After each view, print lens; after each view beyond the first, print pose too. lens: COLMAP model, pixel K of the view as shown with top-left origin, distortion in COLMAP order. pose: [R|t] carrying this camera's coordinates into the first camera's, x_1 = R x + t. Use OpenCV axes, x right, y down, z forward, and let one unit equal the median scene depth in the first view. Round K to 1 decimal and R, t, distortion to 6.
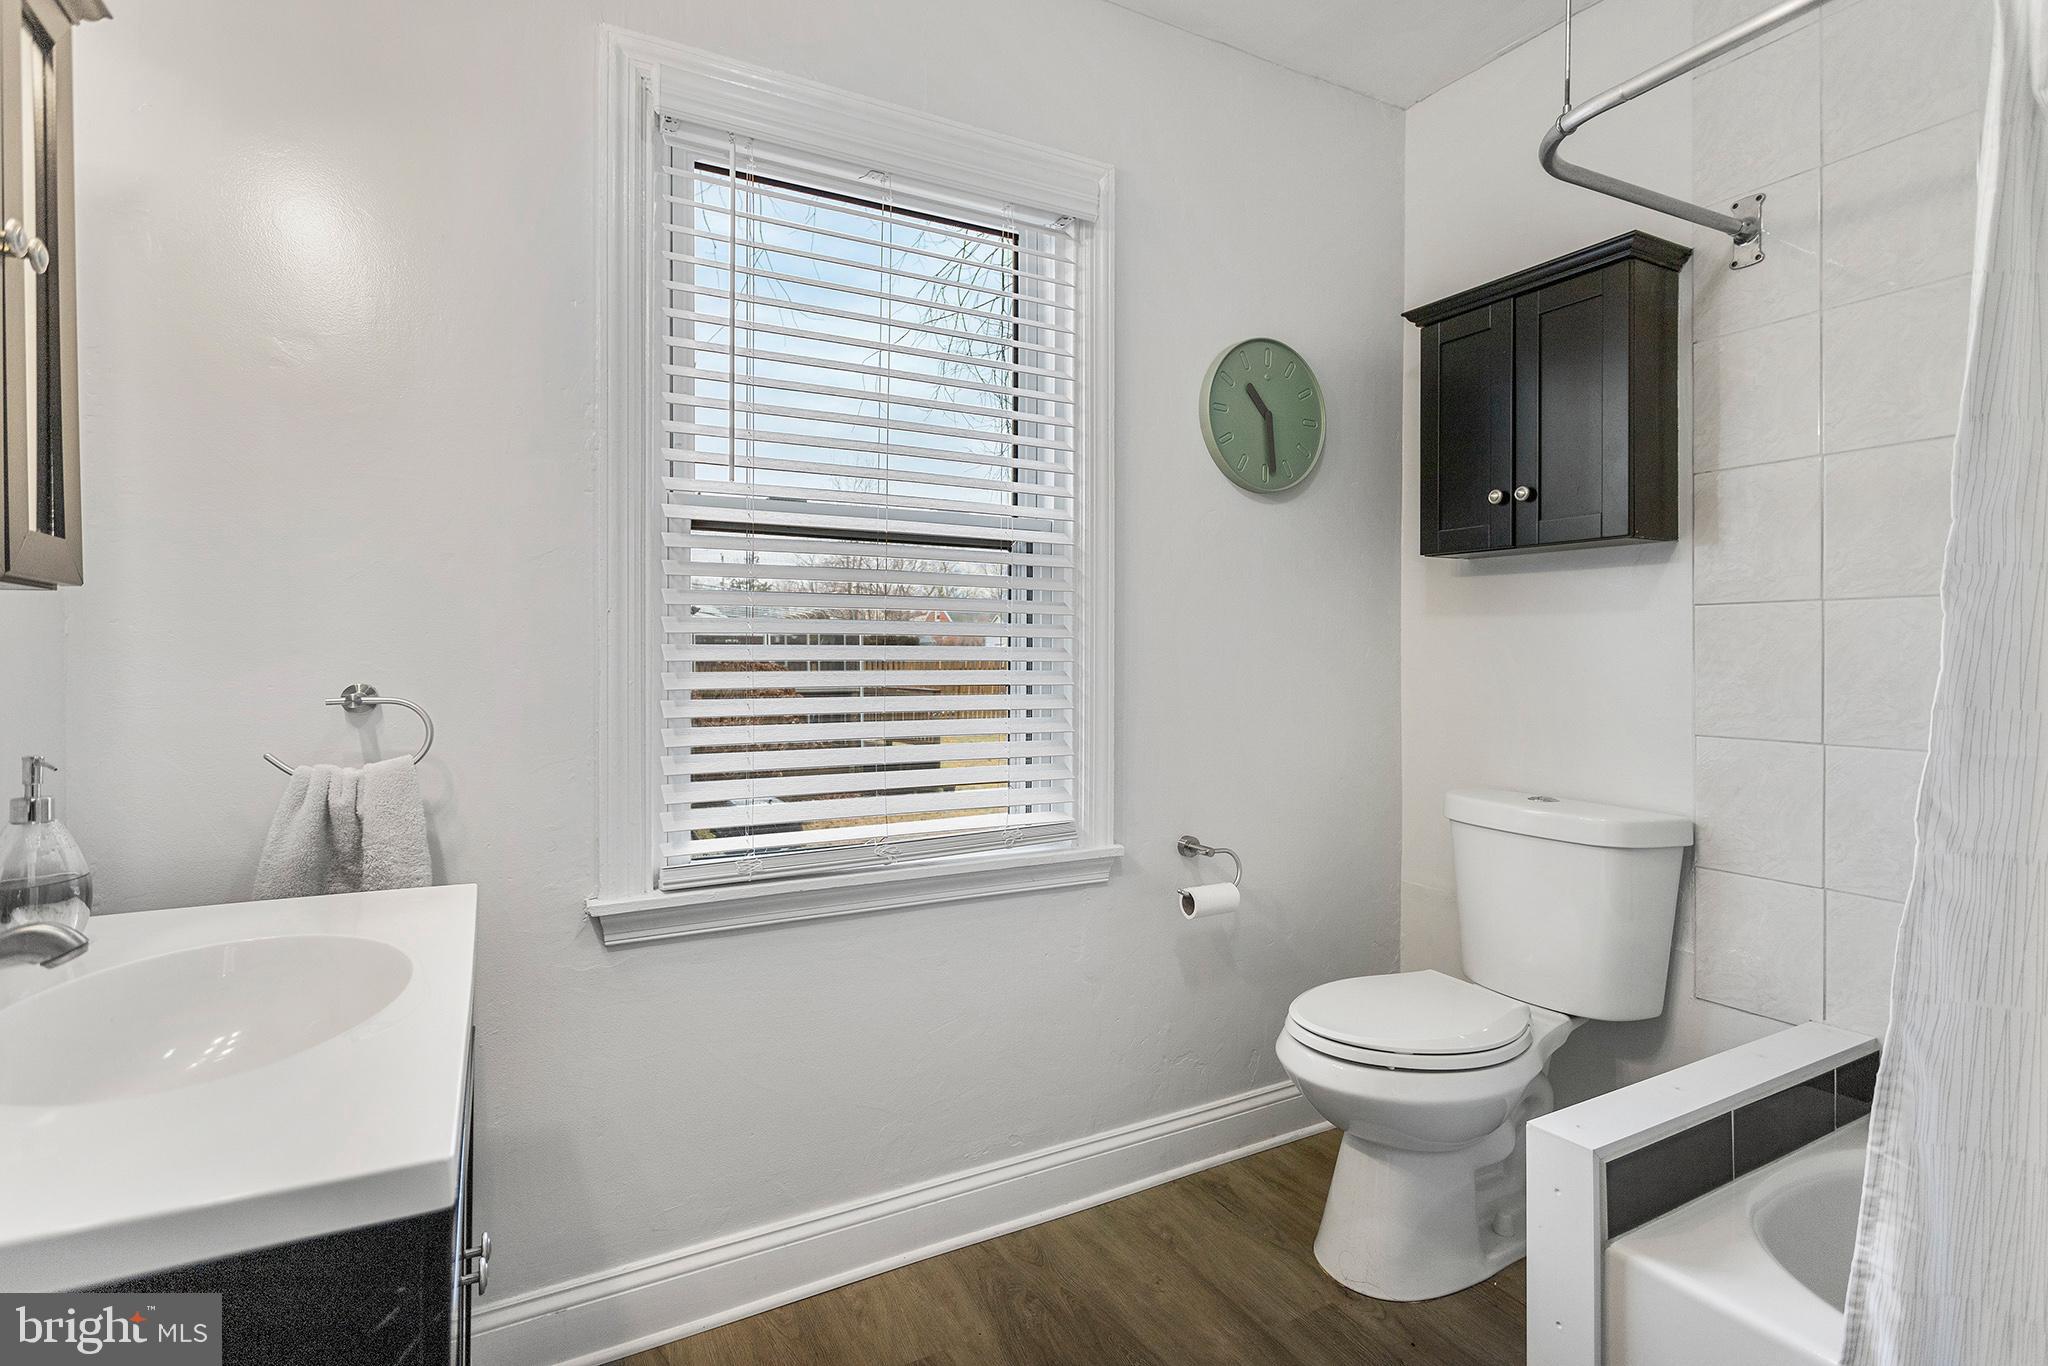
lens RADIAL K [[974.9, 0, 1015.7], [0, 974.9, 654.3], [0, 0, 1]] dist [-0.002130, 0.001066]
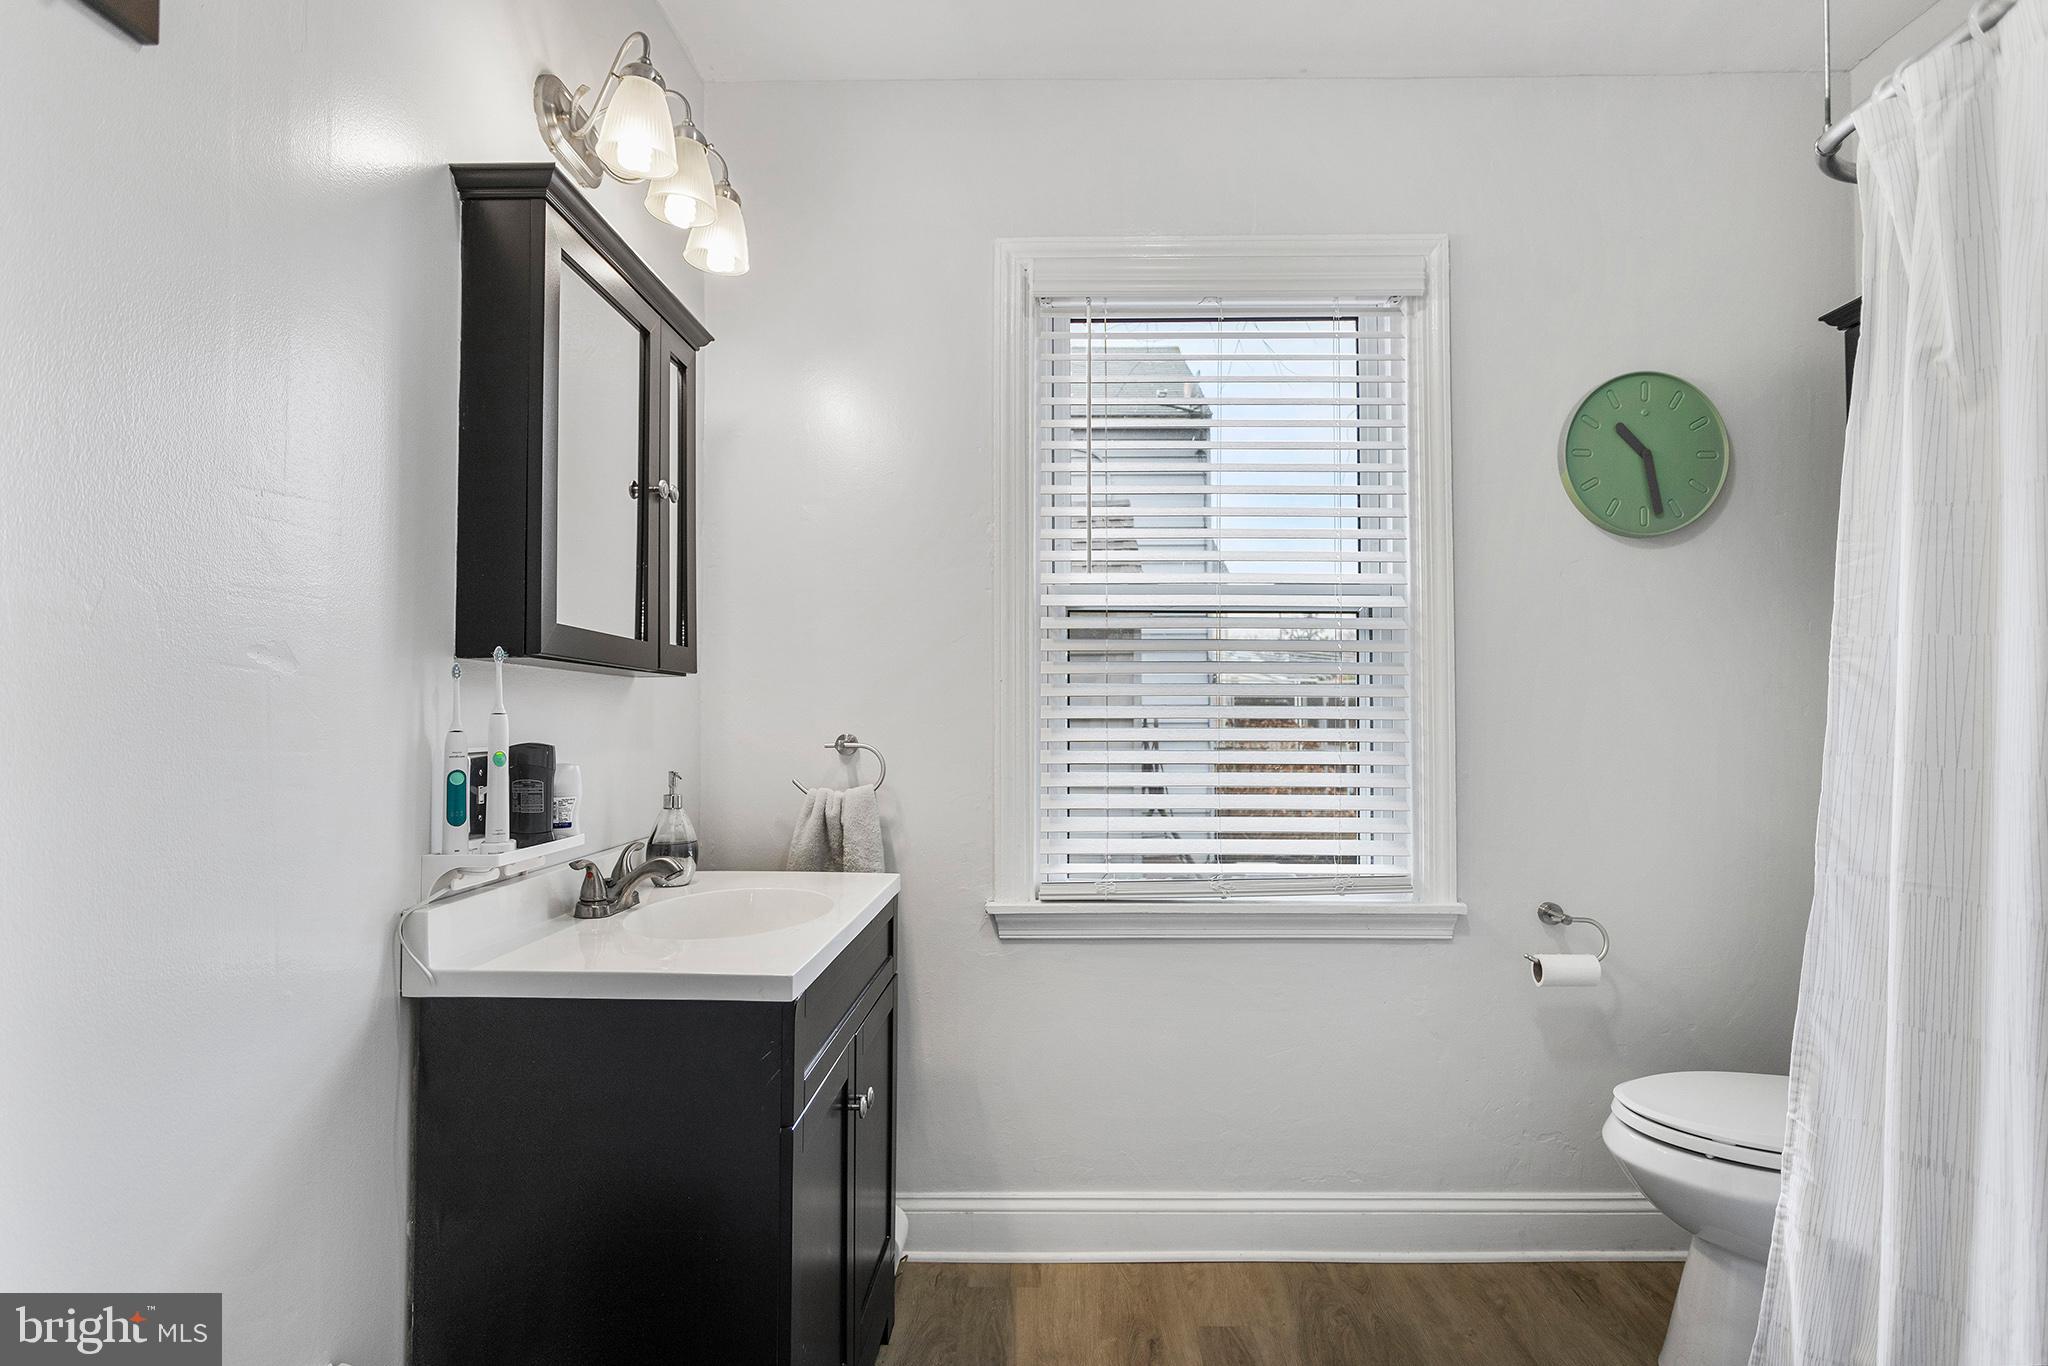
lens RADIAL K [[1121.1, 0, 1024.0], [0, 1121.1, 683.0], [0, 0, 1]] dist [0.000520, 0.000118]
pose [[0.852275, -0.017141, -0.522813, 0.371673], [0.000994, 0.999514, -0.031150, 0.005247], [0.523093, 0.026029, 0.851878, -0.251032]]
